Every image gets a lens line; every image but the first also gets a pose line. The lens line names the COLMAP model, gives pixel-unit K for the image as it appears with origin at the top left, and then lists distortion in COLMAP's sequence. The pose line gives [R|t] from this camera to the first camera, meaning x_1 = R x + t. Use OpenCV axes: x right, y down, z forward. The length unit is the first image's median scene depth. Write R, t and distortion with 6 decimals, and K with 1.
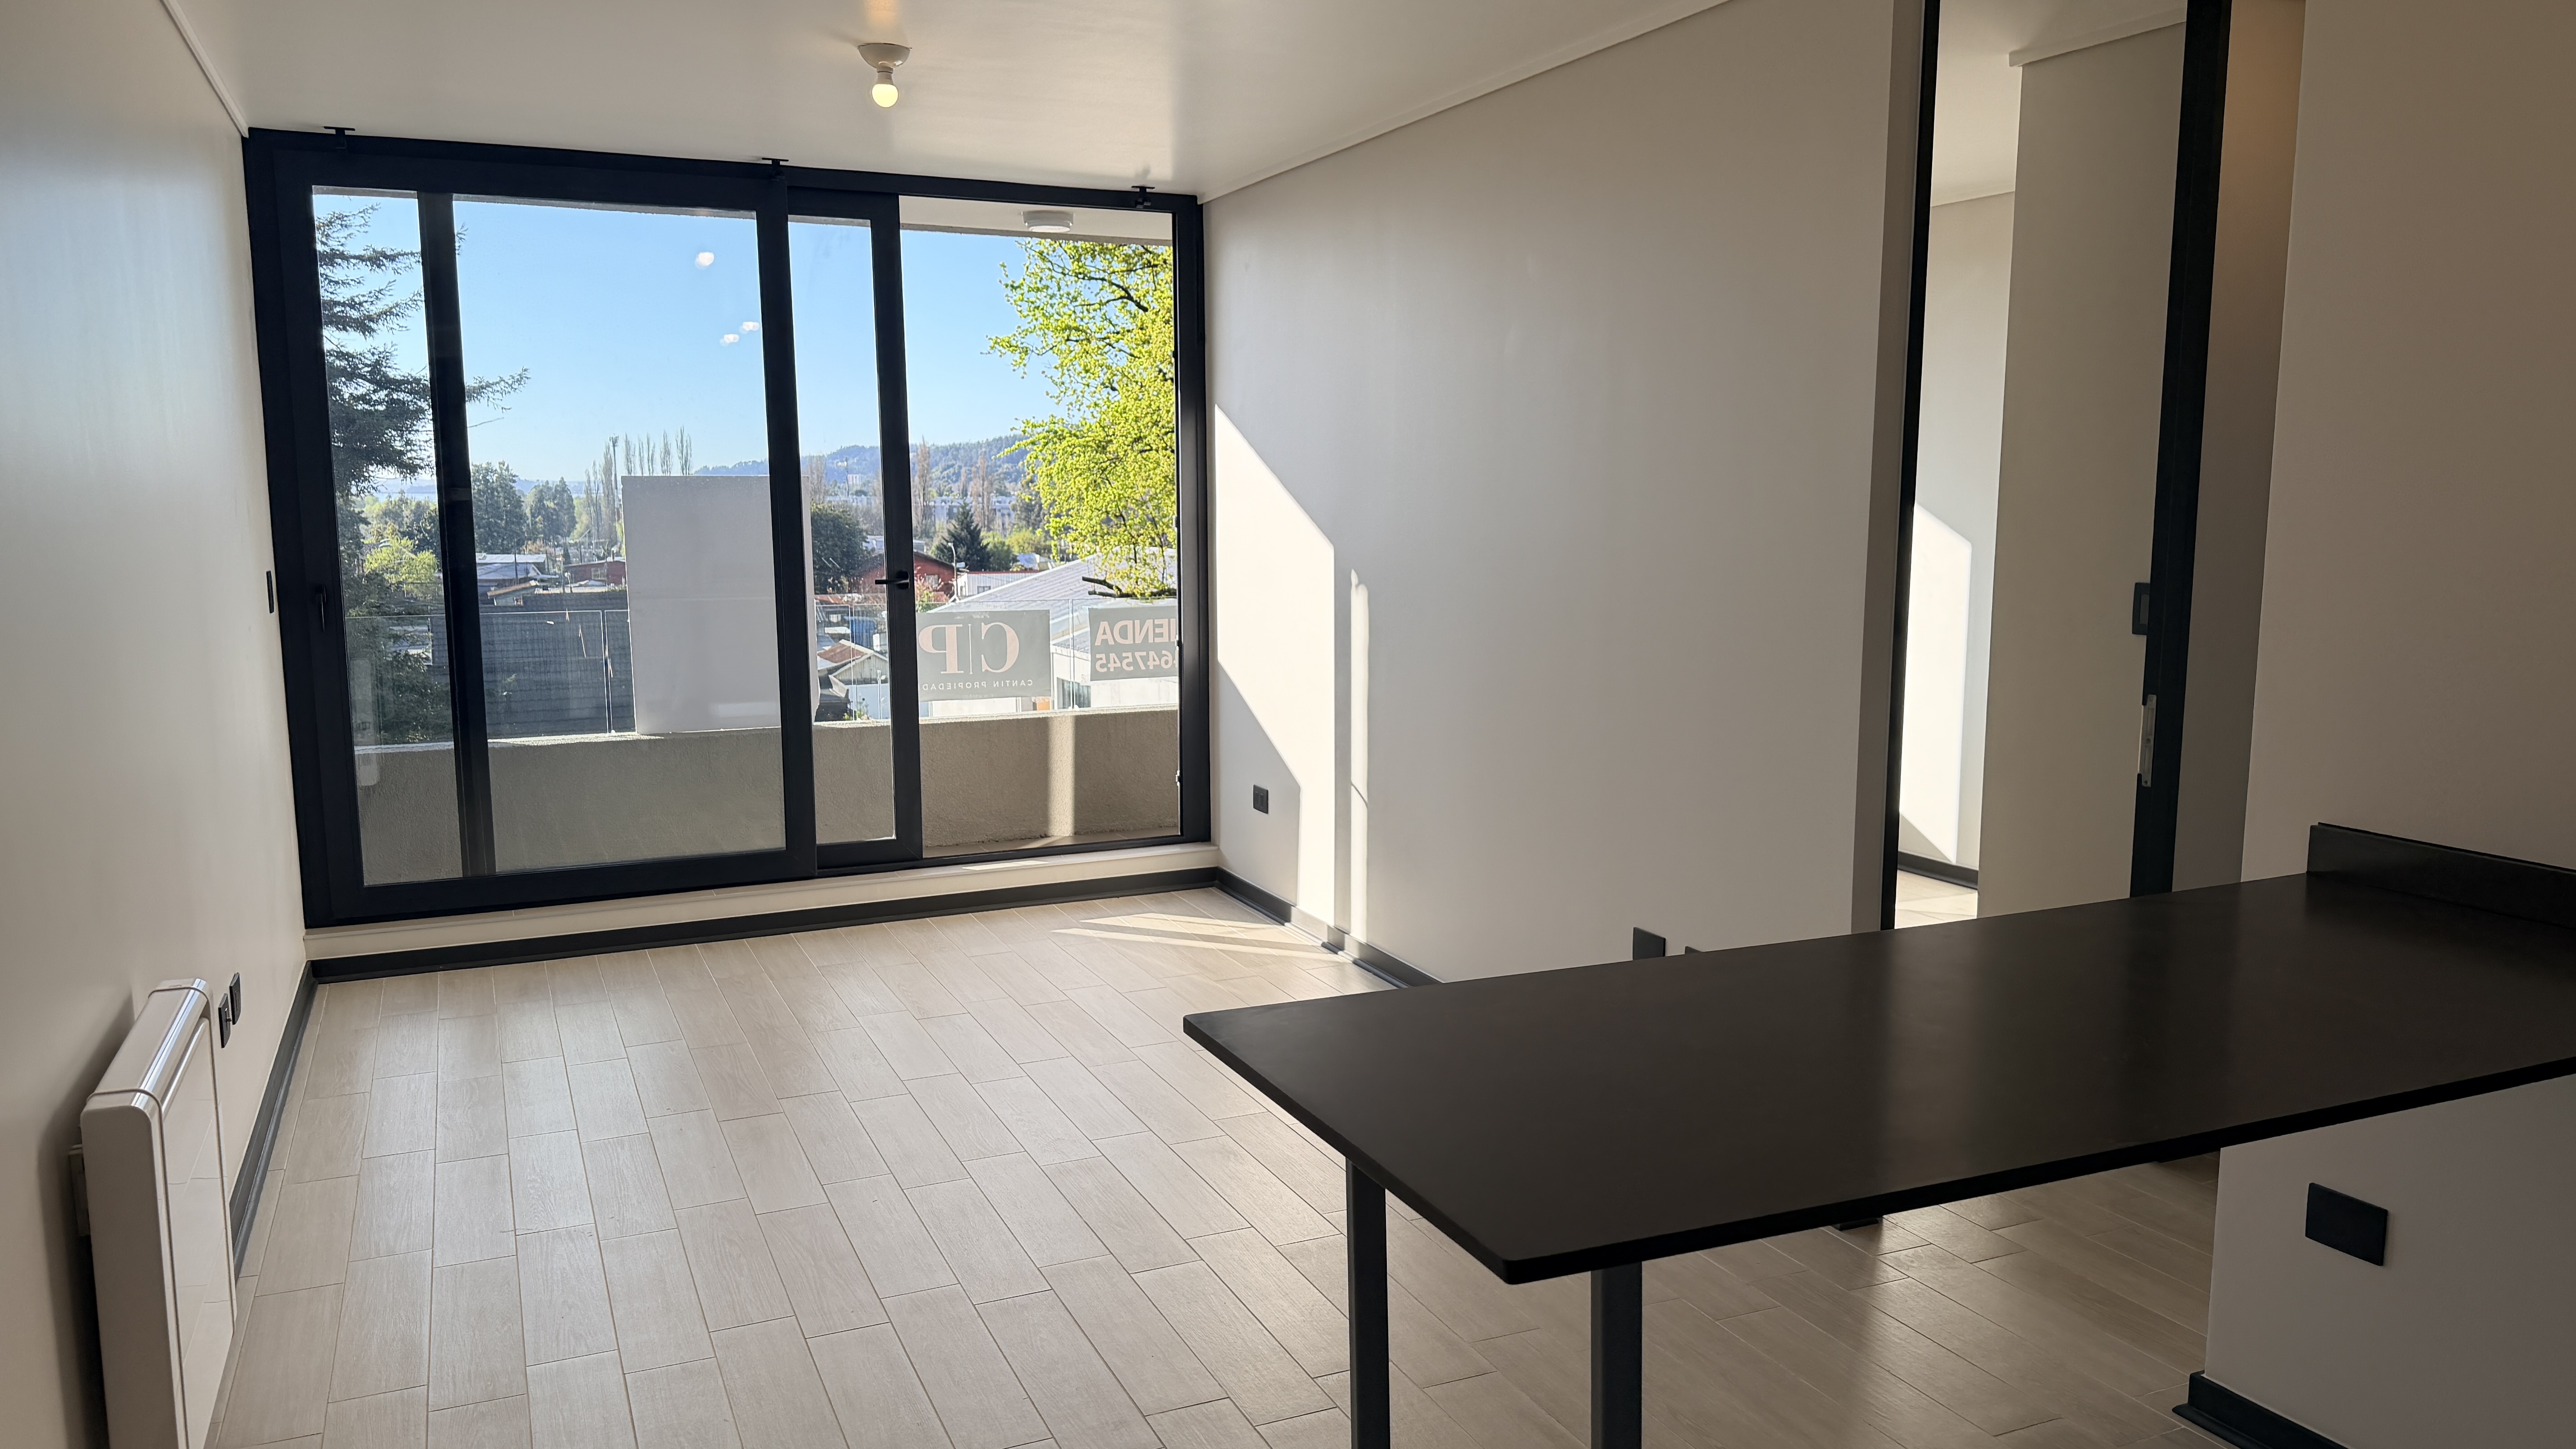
lens RADIAL K [[1796.2, 0, 1285.8], [0, 1796.2, 735.0], [0, 0, 1]] dist [0.132454, -0.218698]
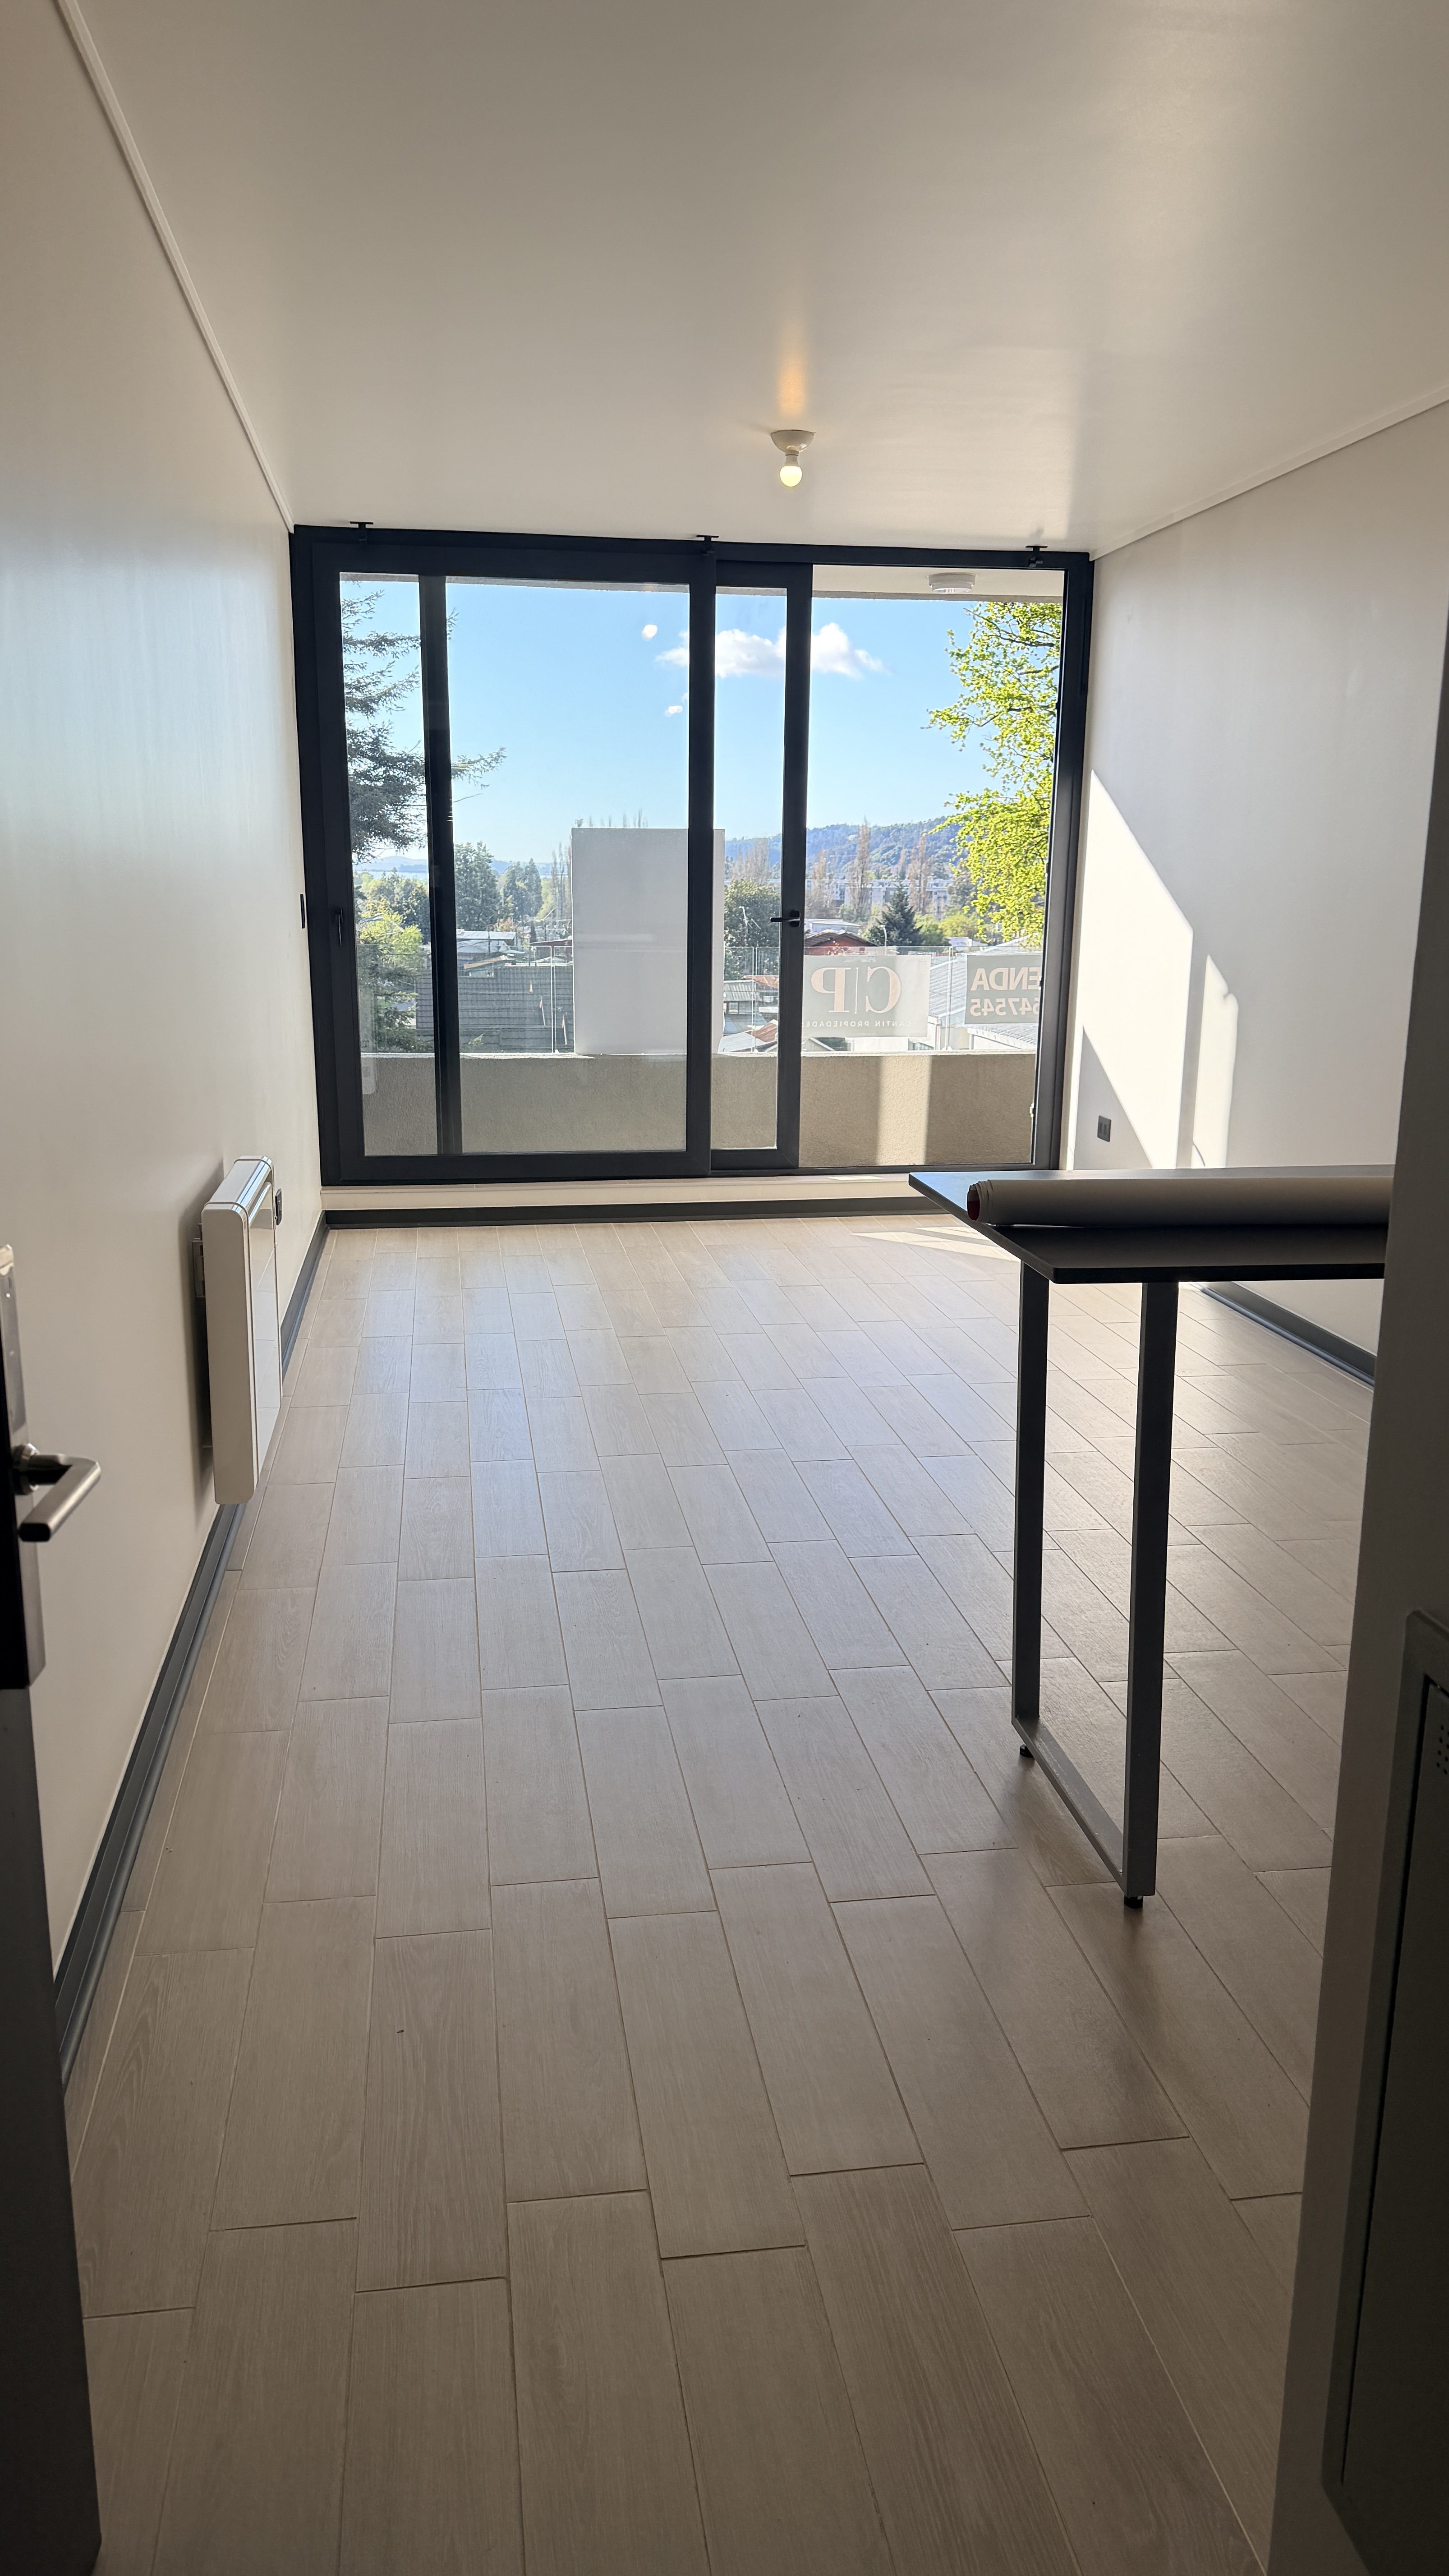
lens RADIAL K [[1792.0, 0, 716.6], [0, 1792.0, 1282.3], [0, 0, 1]] dist [0.236918, -0.586074]
pose [[0.962398, 0.070720, -0.262276, 0.044687], [-0.047741, 0.994523, 0.092982, 0.030639], [0.267415, -0.076964, 0.960503, -0.098935]]
